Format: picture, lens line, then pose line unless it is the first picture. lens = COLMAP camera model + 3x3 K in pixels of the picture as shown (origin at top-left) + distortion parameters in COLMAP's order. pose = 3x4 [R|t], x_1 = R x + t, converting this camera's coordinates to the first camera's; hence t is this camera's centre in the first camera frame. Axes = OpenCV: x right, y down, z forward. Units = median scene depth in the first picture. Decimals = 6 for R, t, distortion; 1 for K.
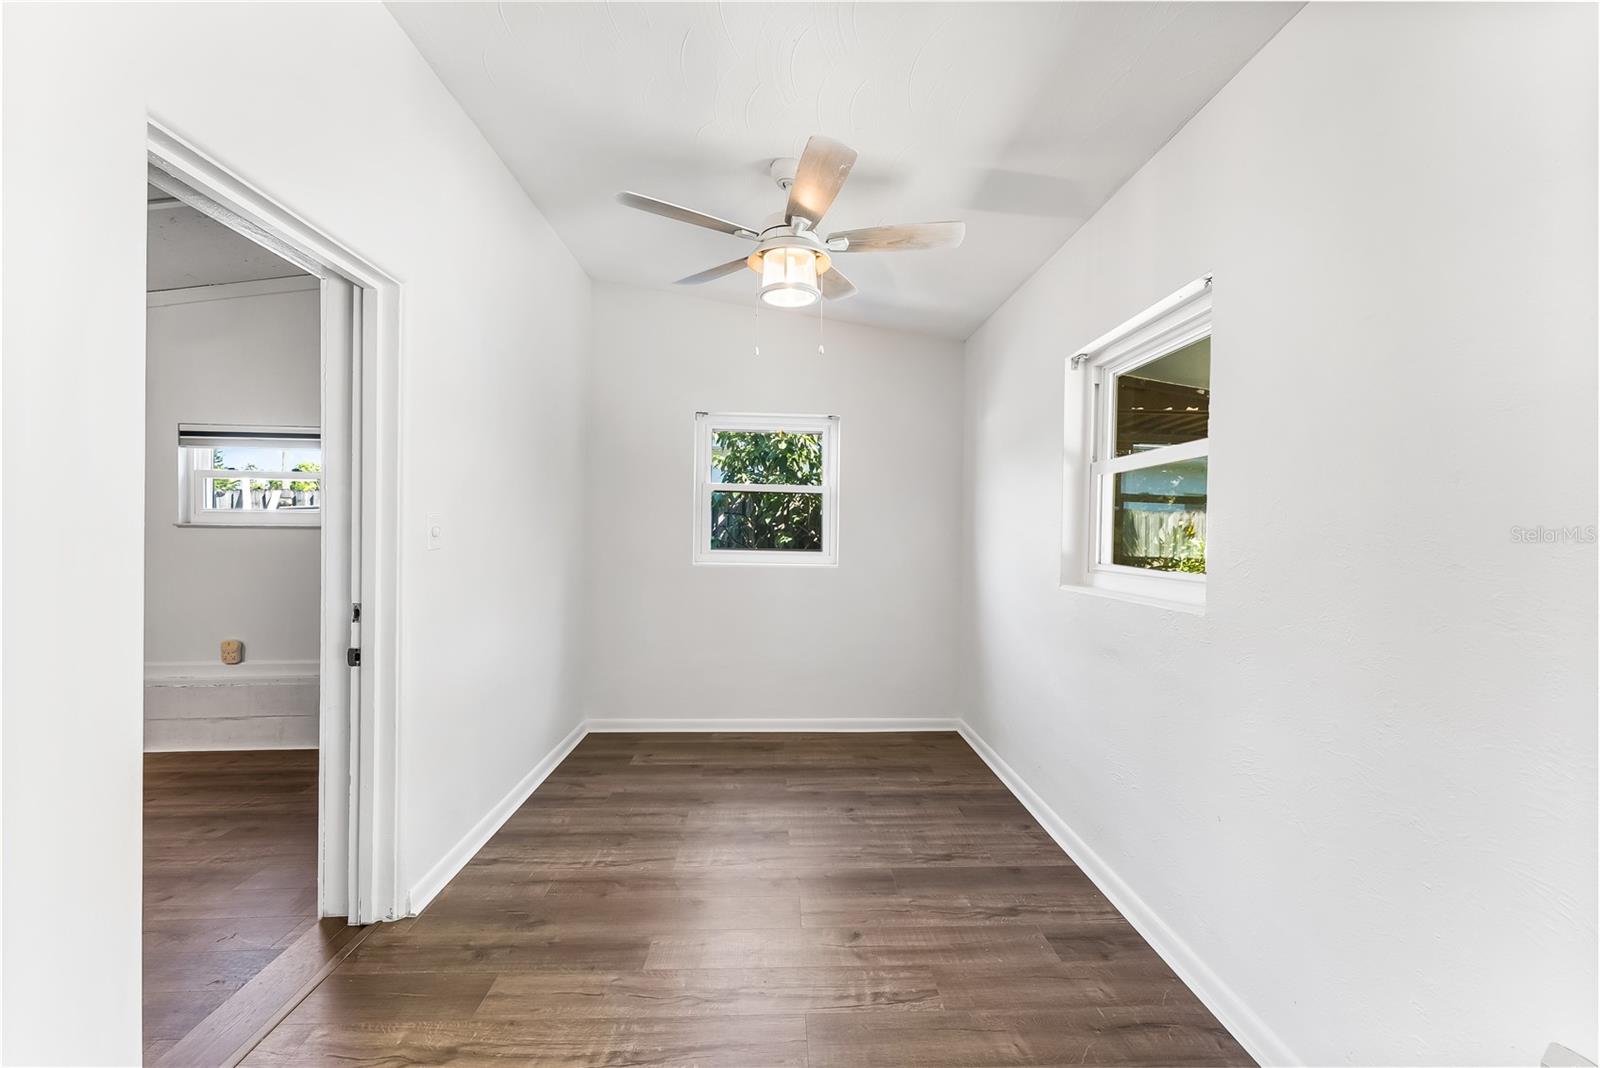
lens RADIAL K [[651.5, 0, 798.1], [0, 651.5, 535.5], [0, 0, 1]] dist [0.001149, 0.000006]
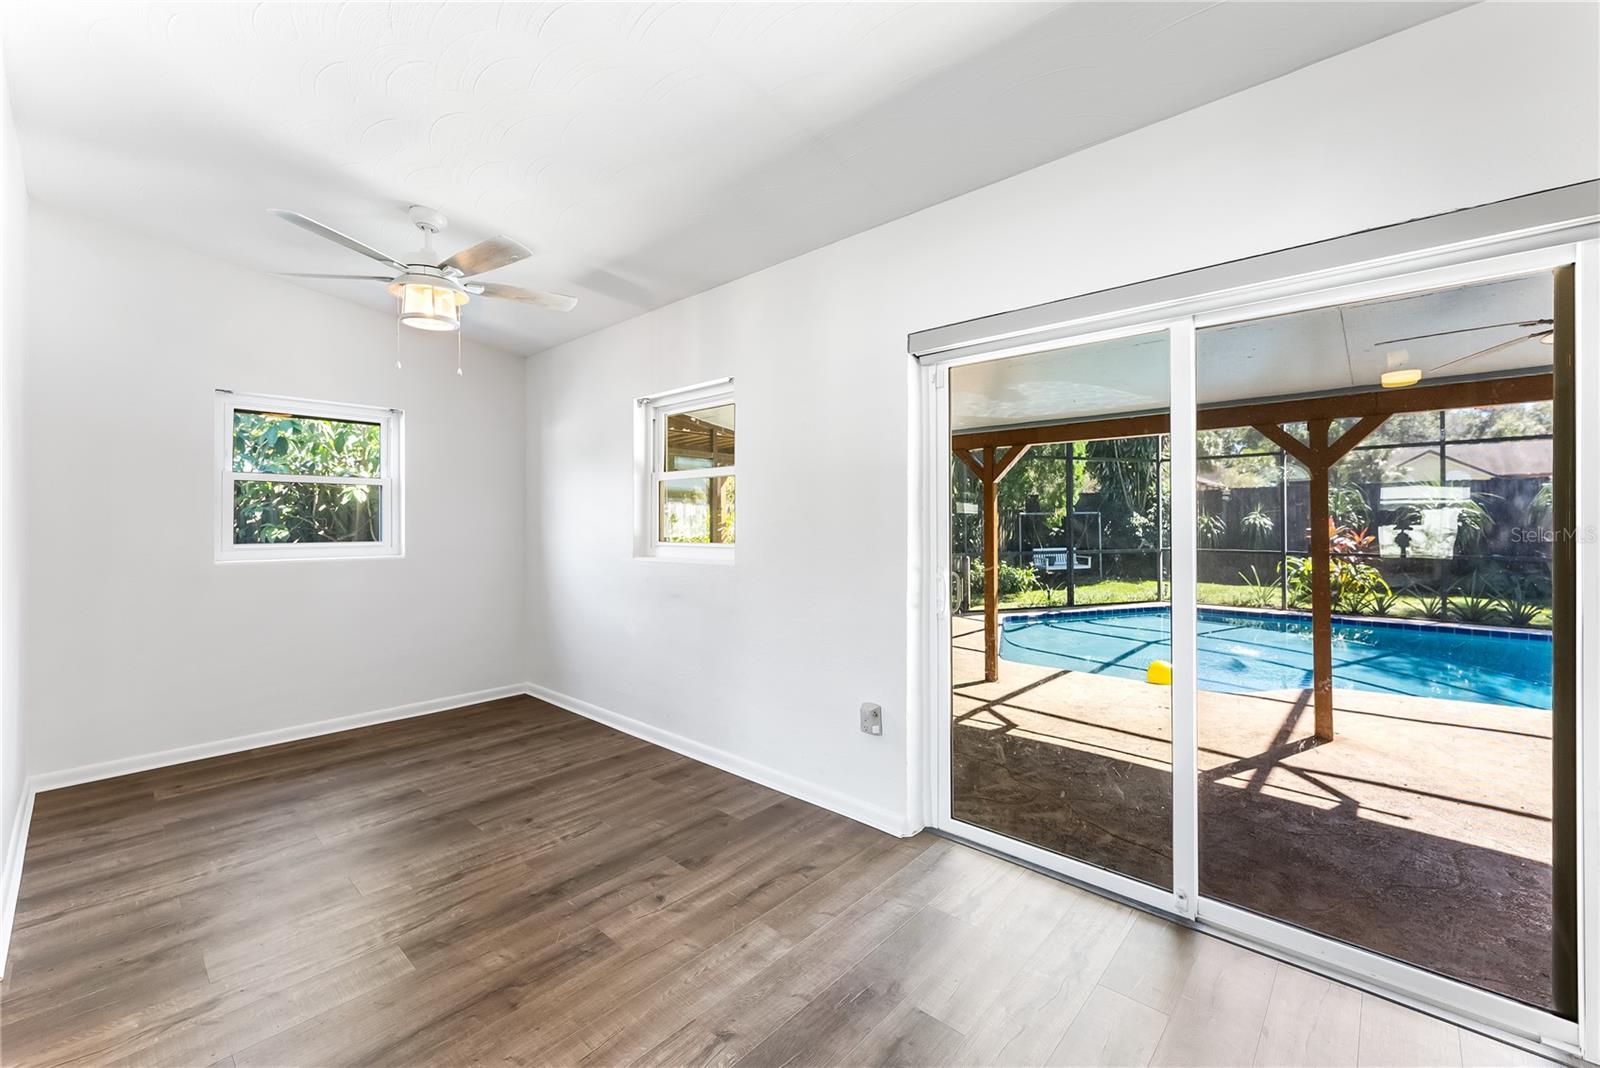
lens RADIAL K [[651.5, 0, 815.4], [0, 651.5, 517.8], [0, 0, 1]] dist [0.001149, 0.000006]
pose [[0.700408, -0.013039, 0.713623, -0.334927], [0.018970, 0.999820, -0.000350, -0.002444], [-0.713490, 0.013783, 0.700530, -0.283980]]
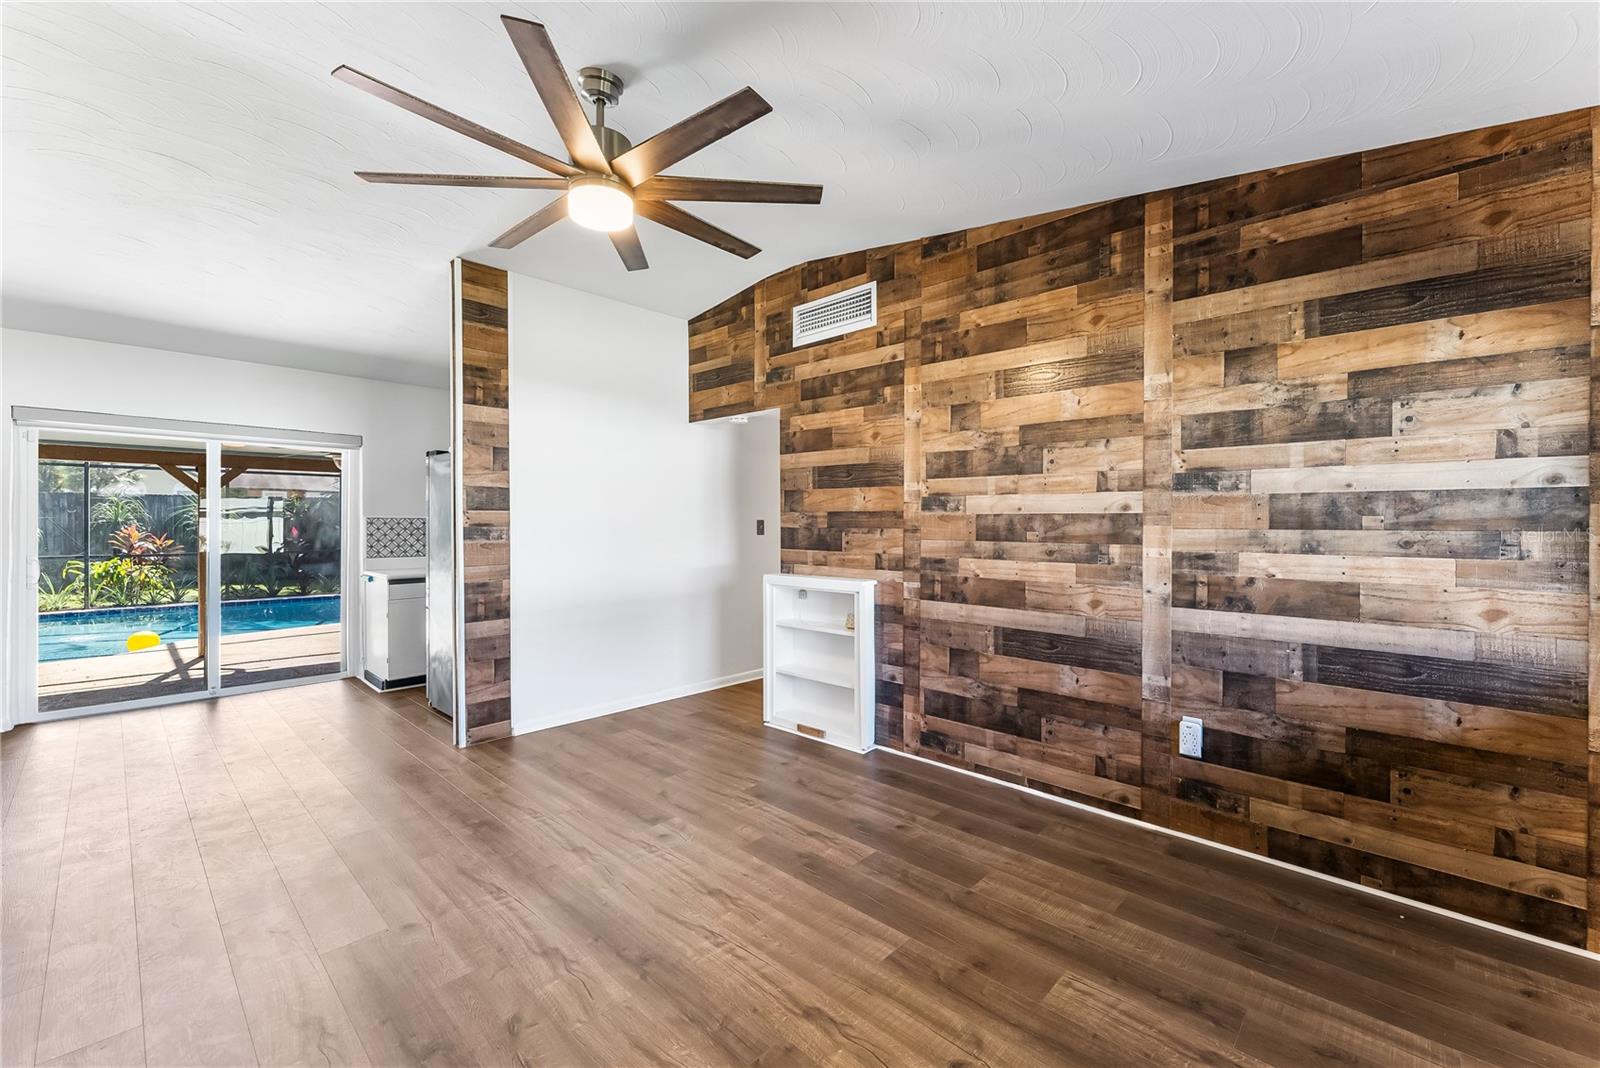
lens RADIAL K [[651.5, 0, 803.4], [0, 651.5, 525.1], [0, 0, 1]] dist [0.001149, 0.000006]
pose [[-0.692478, -0.012396, 0.721333, -1.849531], [-0.007917, 0.999923, 0.009584, -0.024979], [-0.721396, 0.000926, -0.692522, 0.011266]]
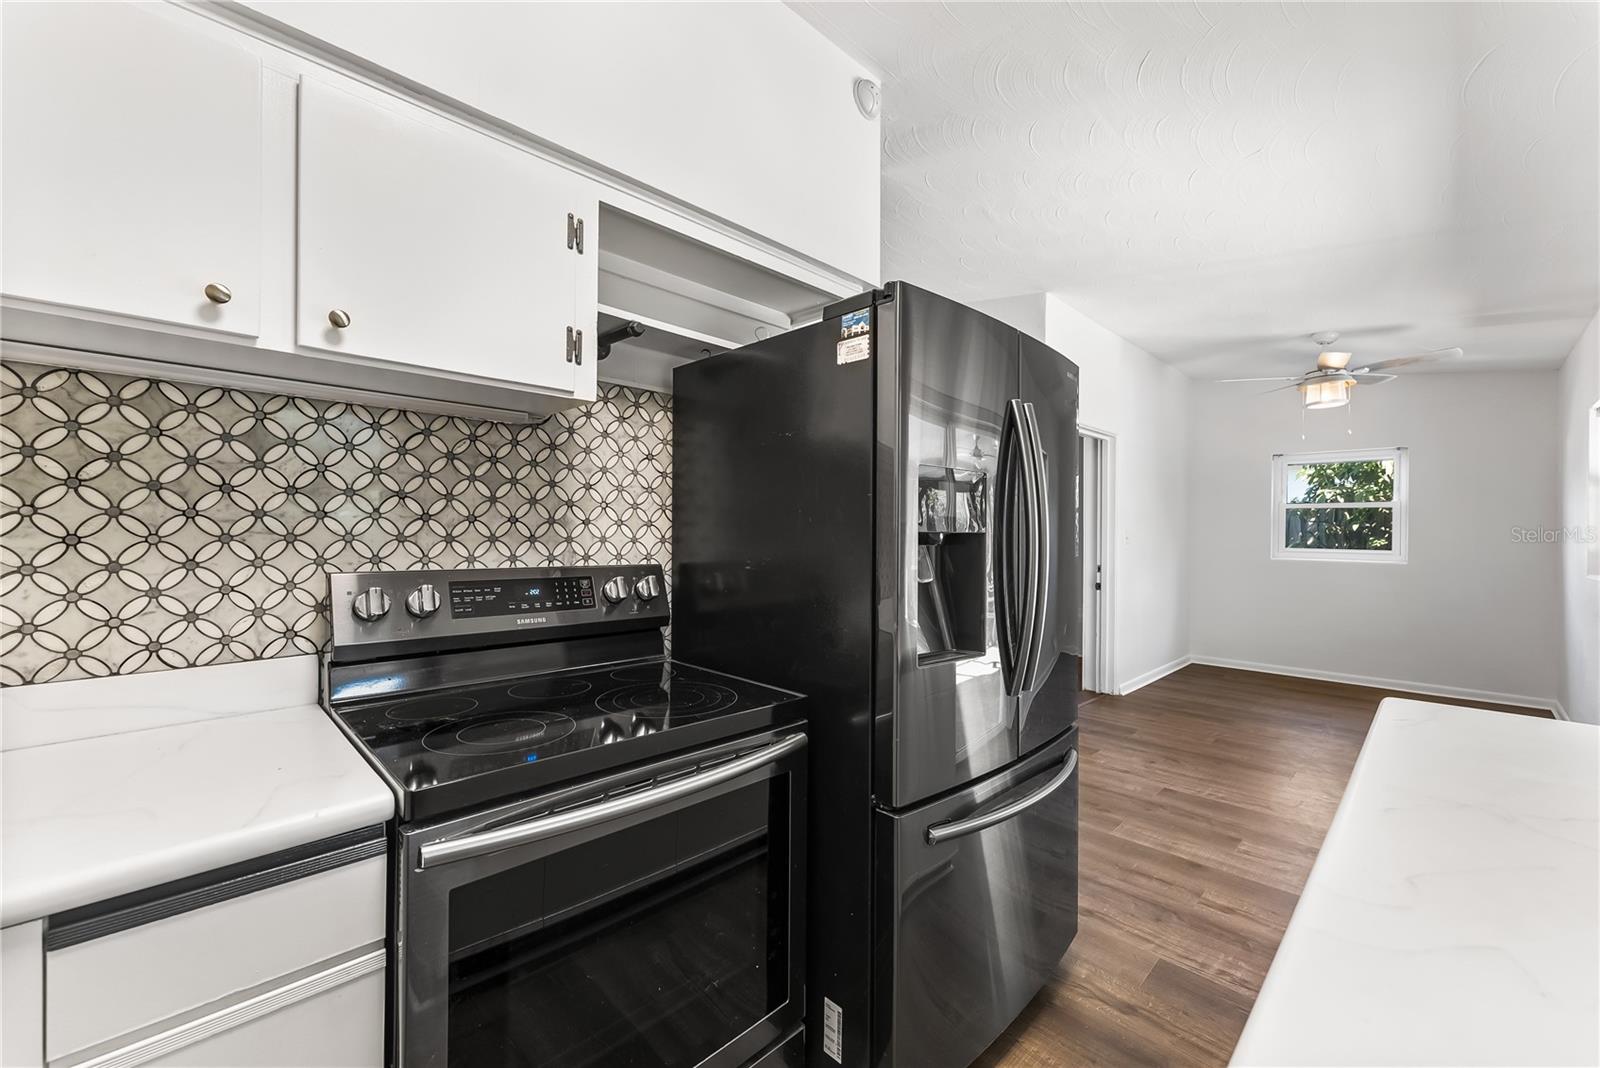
lens RADIAL K [[651.5, 0, 795.9], [0, 651.5, 529.7], [0, 0, 1]] dist [0.001149, 0.000006]
pose [[0.673111, -0.010582, -0.739466, 0.294908], [-0.000397, 0.999892, -0.014670, 0.001600], [0.739541, 0.010168, 0.673034, -1.150395]]
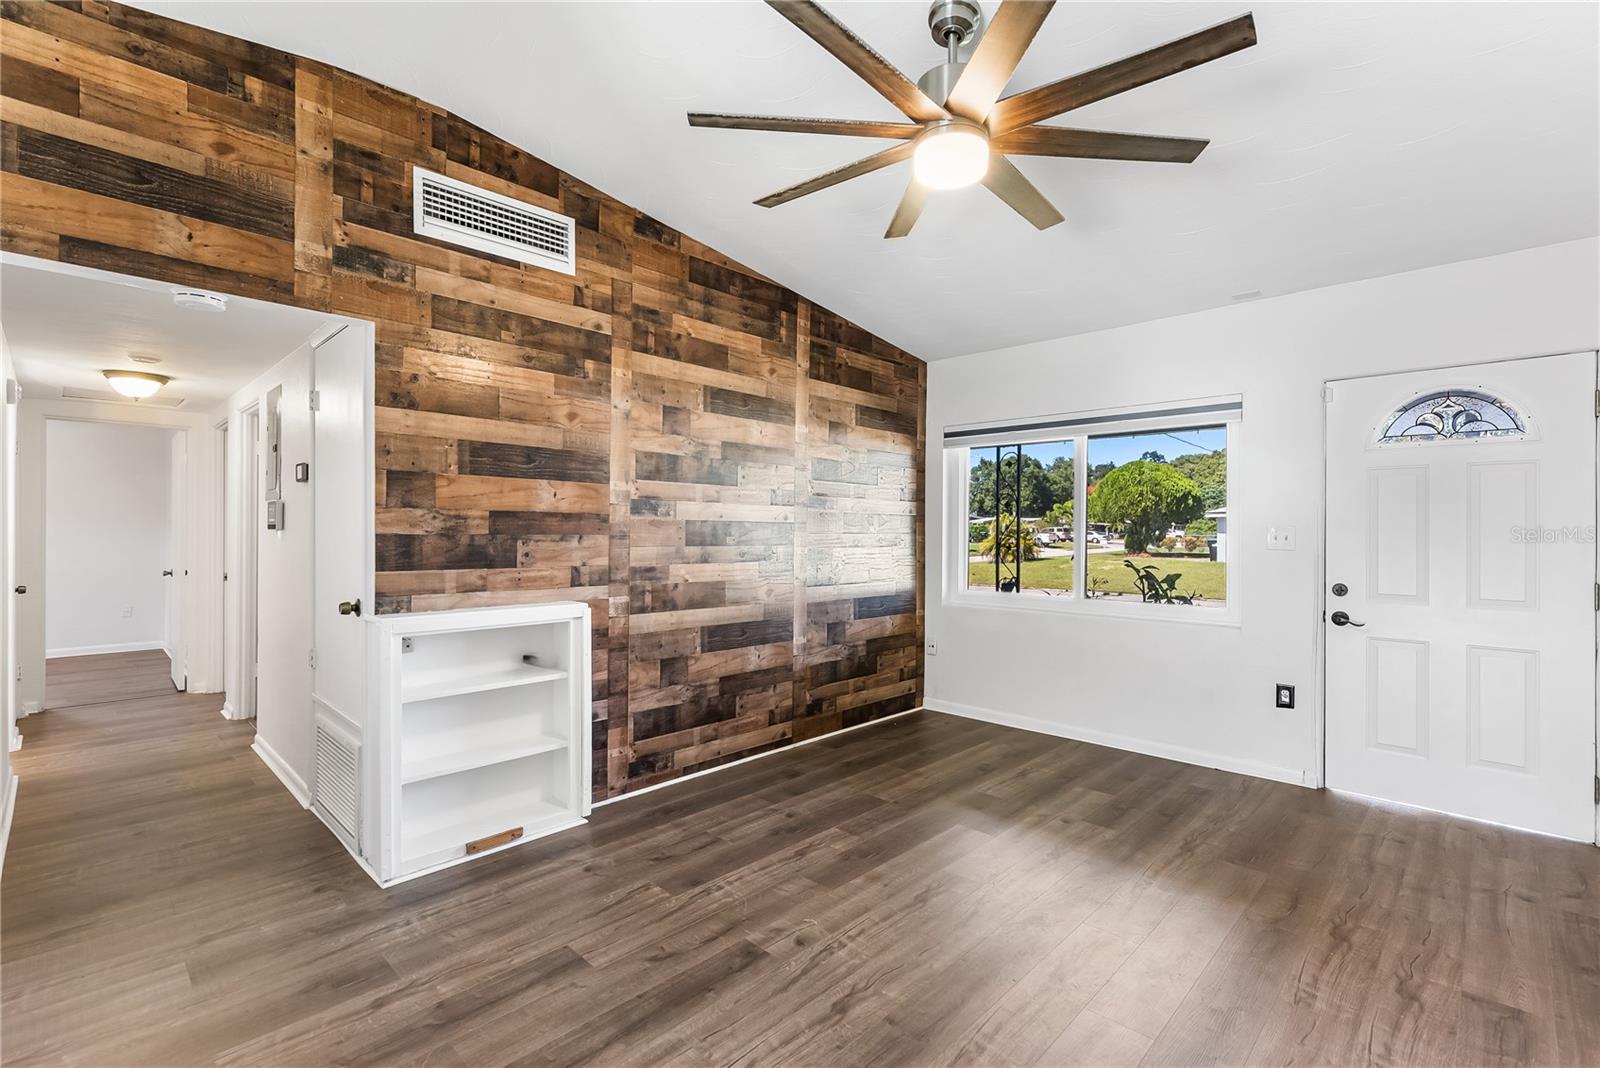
lens RADIAL K [[723.3, 0, 816.9], [0, 723.3, 529.0], [0, 0, 1]] dist [0.000508, -0.000377]
pose [[-0.723049, -0.016122, -0.690608, -0.479510], [-0.014290, 0.999863, -0.008381, -0.011670], [0.690649, 0.003809, -0.723181, 0.091127]]
